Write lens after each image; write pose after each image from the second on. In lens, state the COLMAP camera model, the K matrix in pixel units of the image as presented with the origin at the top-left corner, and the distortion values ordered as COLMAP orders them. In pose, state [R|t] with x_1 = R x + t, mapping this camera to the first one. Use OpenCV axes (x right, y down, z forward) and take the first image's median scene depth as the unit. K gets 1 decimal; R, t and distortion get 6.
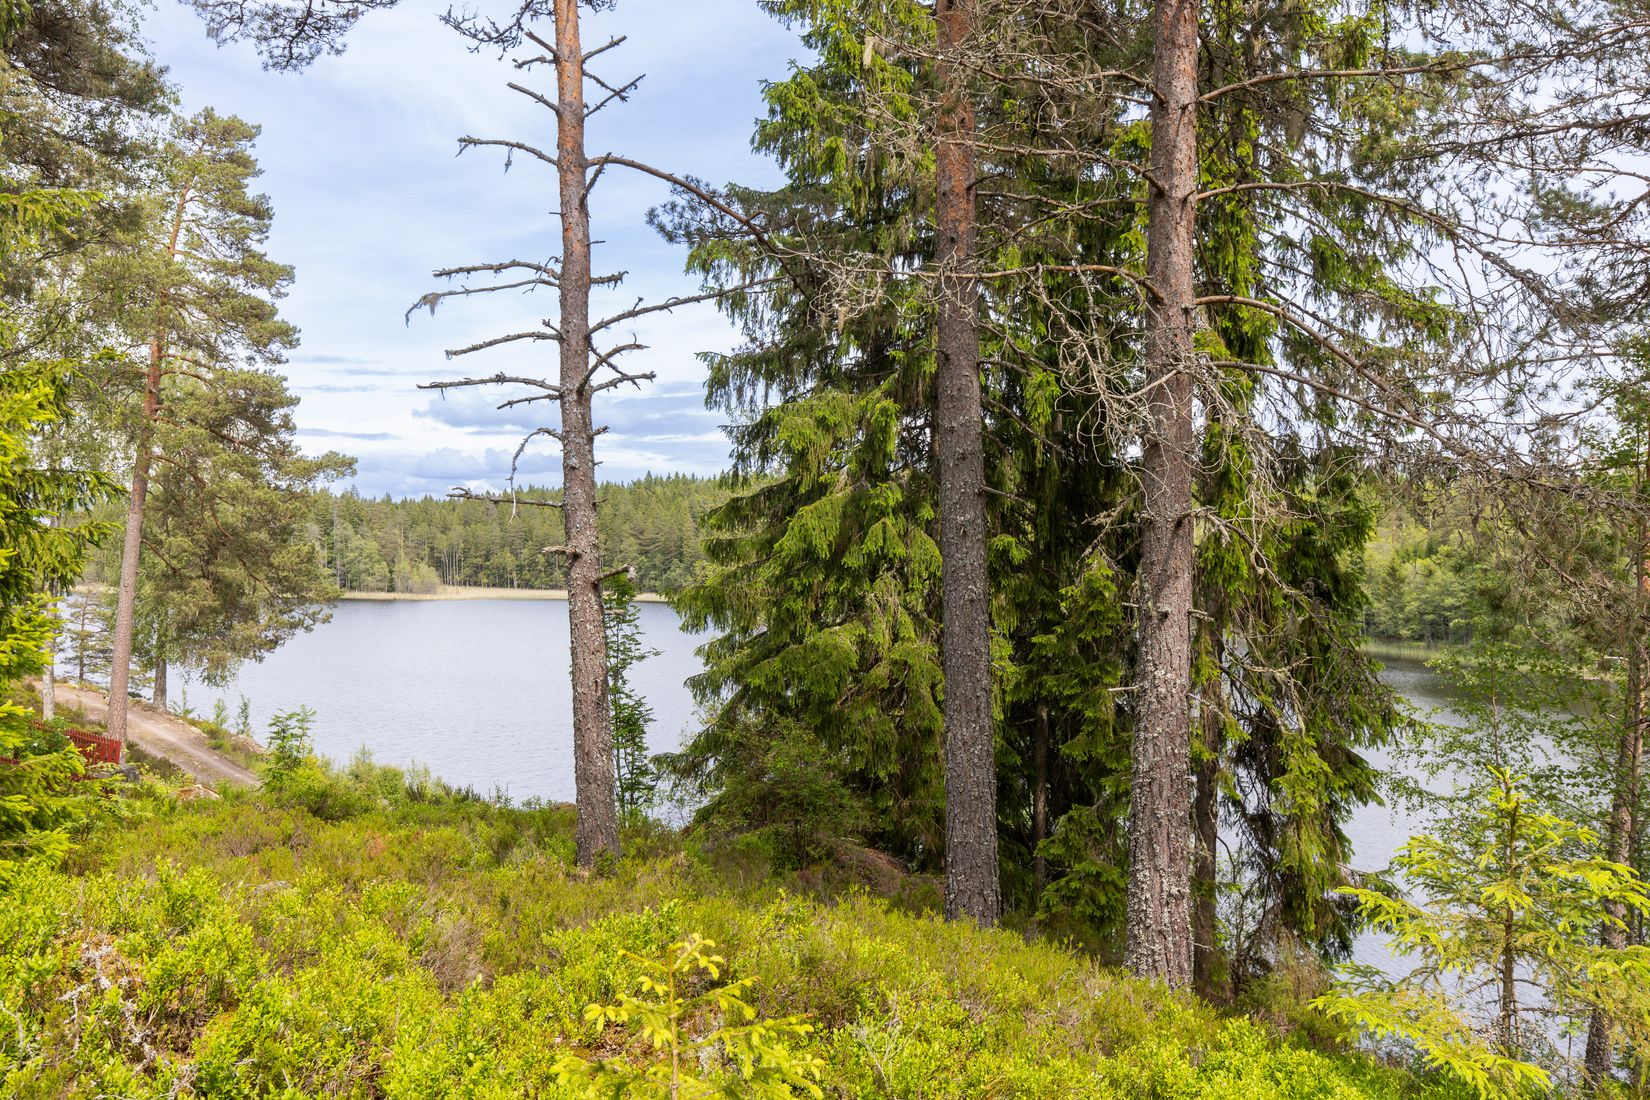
lens RADIAL K [[1318.4, 0, 825.0], [0, 1318.4, 550.0], [0, 0, 1]] dist [0.005190, 0.001264]
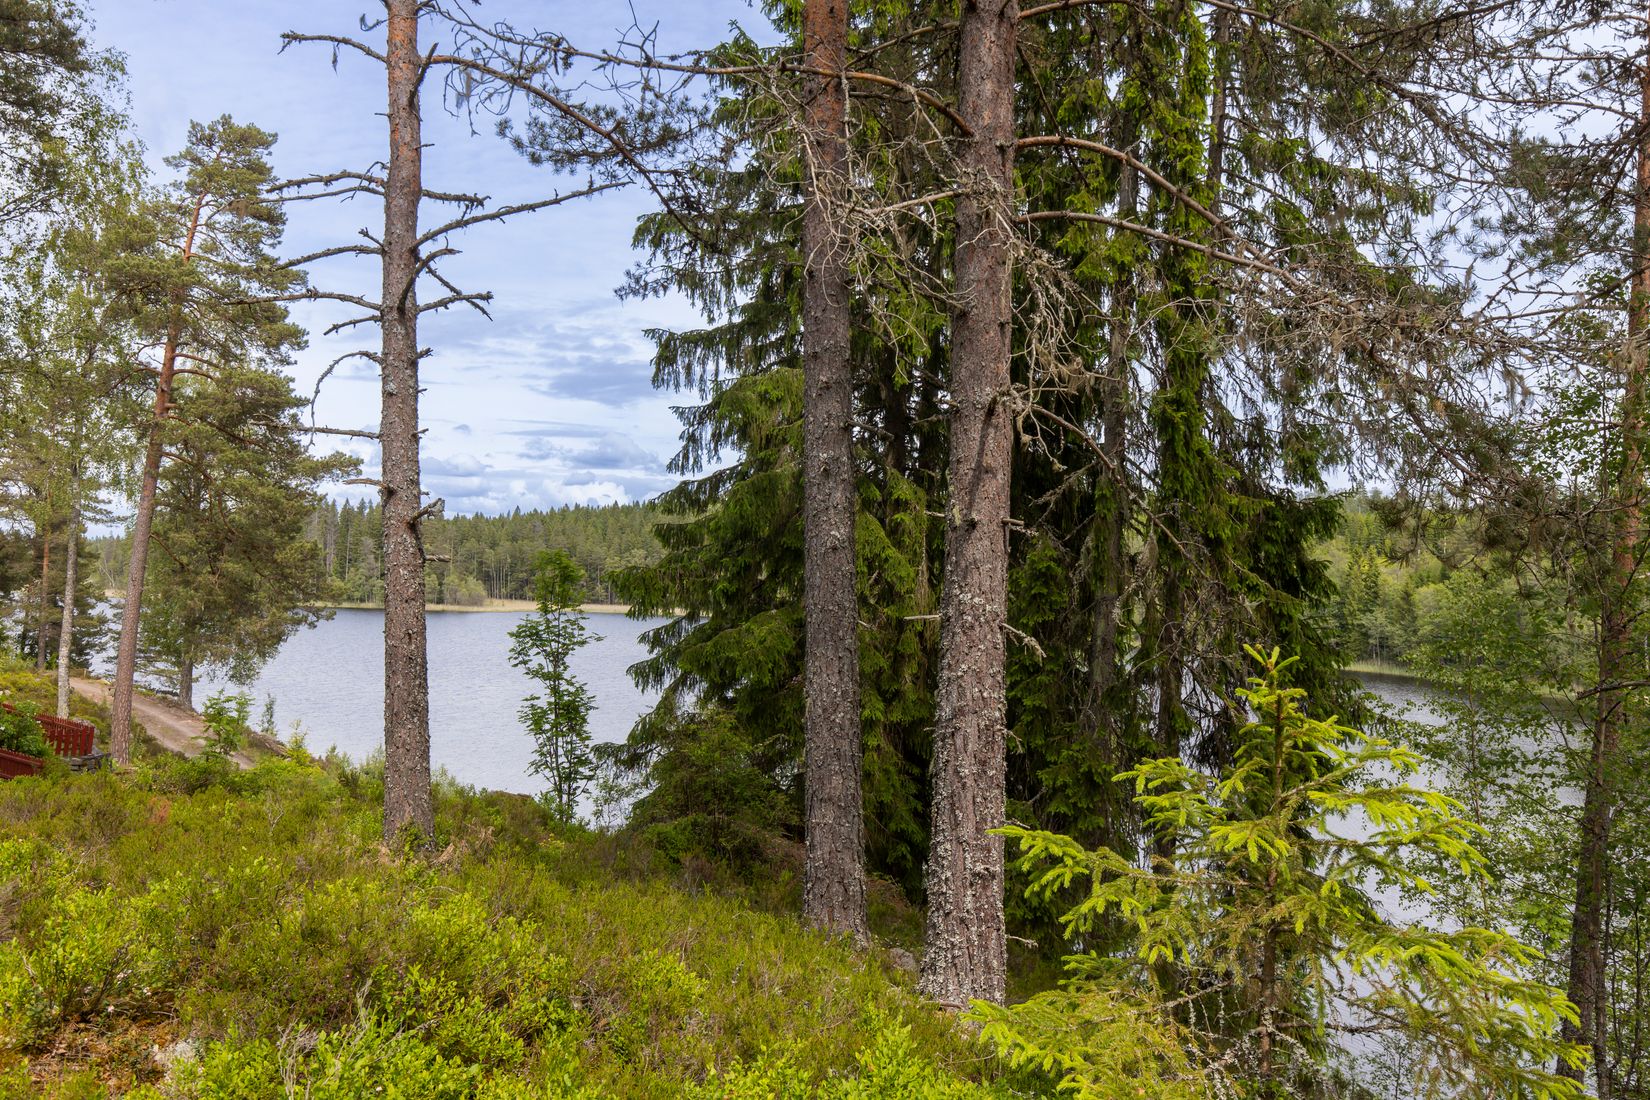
lens RADIAL K [[1259.6, 0, 827.8], [0, 1259.6, 541.0], [0, 0, 1]] dist [0.007885, 0.001477]
pose [[0.999537, 0.012852, -0.027573, 0.065023], [-0.013528, 0.999609, -0.024474, 0.027114], [0.027247, 0.024836, 0.999320, 0.077893]]
